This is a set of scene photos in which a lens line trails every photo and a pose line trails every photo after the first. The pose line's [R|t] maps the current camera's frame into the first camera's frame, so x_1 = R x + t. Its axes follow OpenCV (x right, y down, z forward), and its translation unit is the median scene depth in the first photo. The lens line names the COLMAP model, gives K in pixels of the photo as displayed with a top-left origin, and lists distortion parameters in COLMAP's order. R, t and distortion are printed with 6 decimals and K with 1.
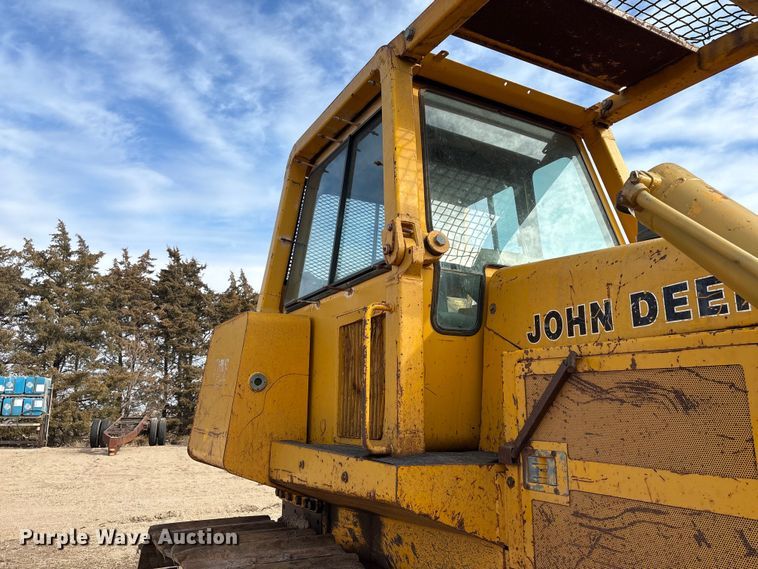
lens RADIAL K [[569.5, 0, 381.0], [0, 569.5, 290.3], [0, 0, 1]] dist [0.033143, -0.009466]
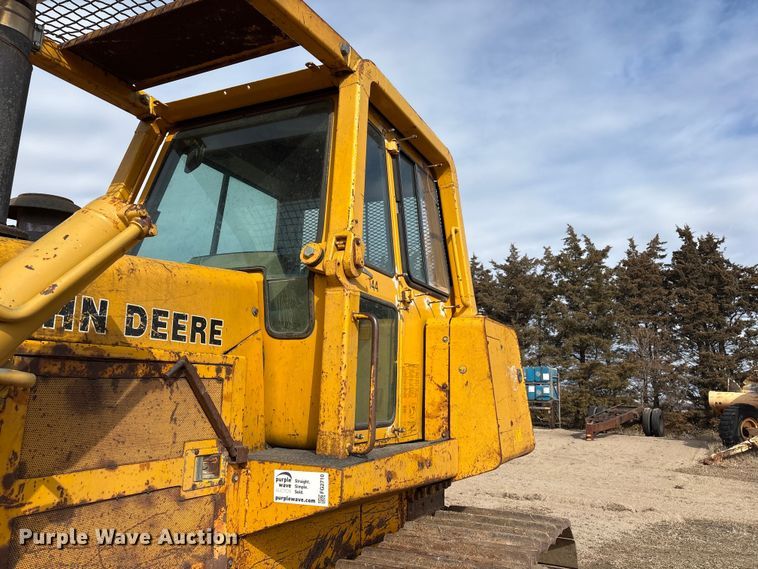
lens RADIAL K [[569.5, 0, 381.0], [0, 569.5, 290.3], [0, 0, 1]] dist [0.033143, -0.009466]
pose [[0.570304, -0.121896, -0.812339, 0.174362], [0.137680, 0.989123, -0.051765, 0.014714], [0.809813, -0.082321, 0.580884, 0.095222]]
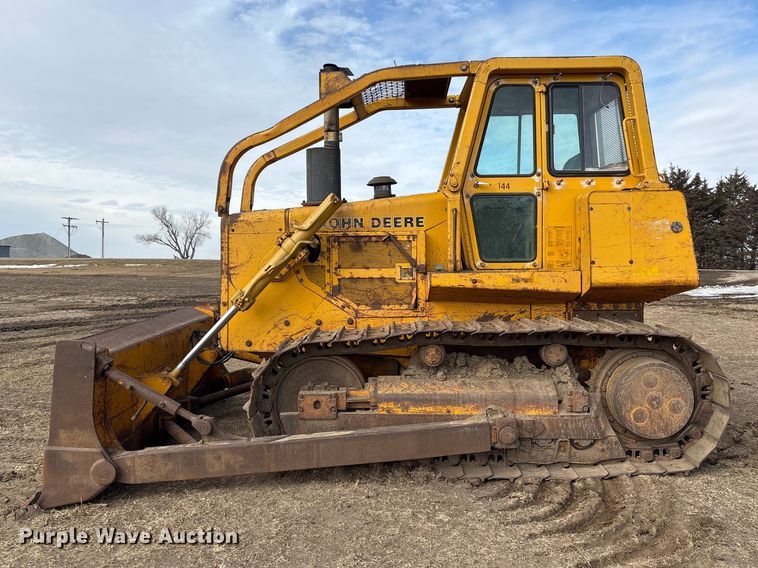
lens RADIAL K [[642.7, 0, 387.1], [0, 642.7, 281.3], [0, 0, 1]] dist [0.039424, -0.017424]
pose [[-0.503115, 0.044119, -0.863092, 0.331682], [0.180277, 0.982083, -0.054886, 0.052726], [0.845207, -0.183210, -0.502055, 0.261319]]
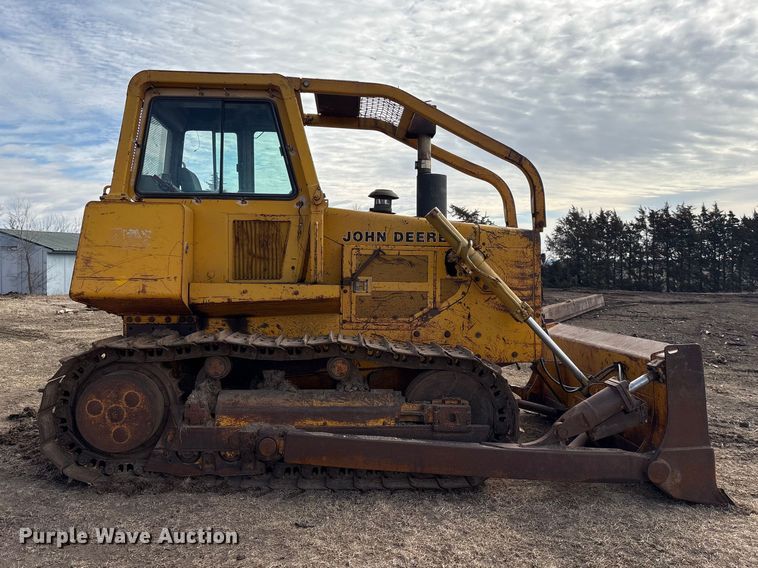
lens RADIAL K [[642.7, 0, 387.1], [0, 642.7, 281.3], [0, 0, 1]] dist [0.039424, -0.017424]
pose [[0.414145, -0.003302, 0.910205, -0.243772], [-0.189304, 0.977815, 0.089681, -0.003187], [-0.890308, -0.209446, 0.404332, -0.042302]]
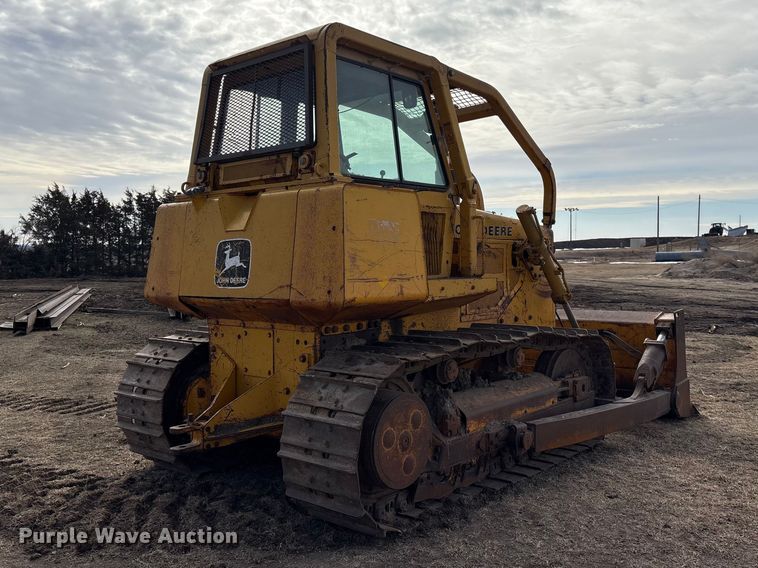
lens RADIAL K [[675.6, 0, 399.8], [0, 675.6, 269.1], [0, 0, 1]] dist [0.041267, -0.012386]
pose [[-0.366150, -0.007152, 0.930528, -0.263032], [-0.171961, 0.983268, -0.060107, 0.049217], [-0.914529, -0.182023, -0.361254, 0.238806]]
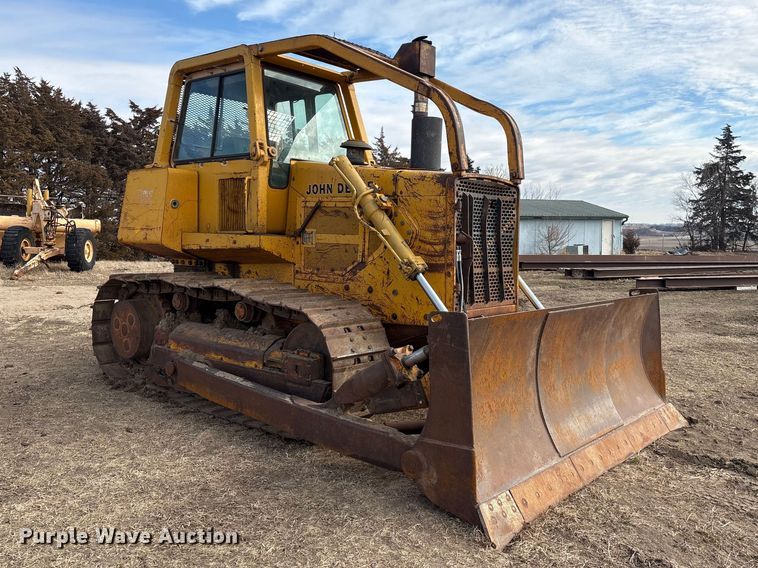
lens RADIAL K [[675.9, 0, 418.2], [0, 675.9, 284.3], [0, 0, 1]] dist [0.038745, 0.005056]
pose [[0.918612, -0.008358, 0.395073, -0.054846], [-0.099293, 0.962818, 0.251242, -0.037259], [-0.382483, -0.270022, 0.883626, -0.224186]]
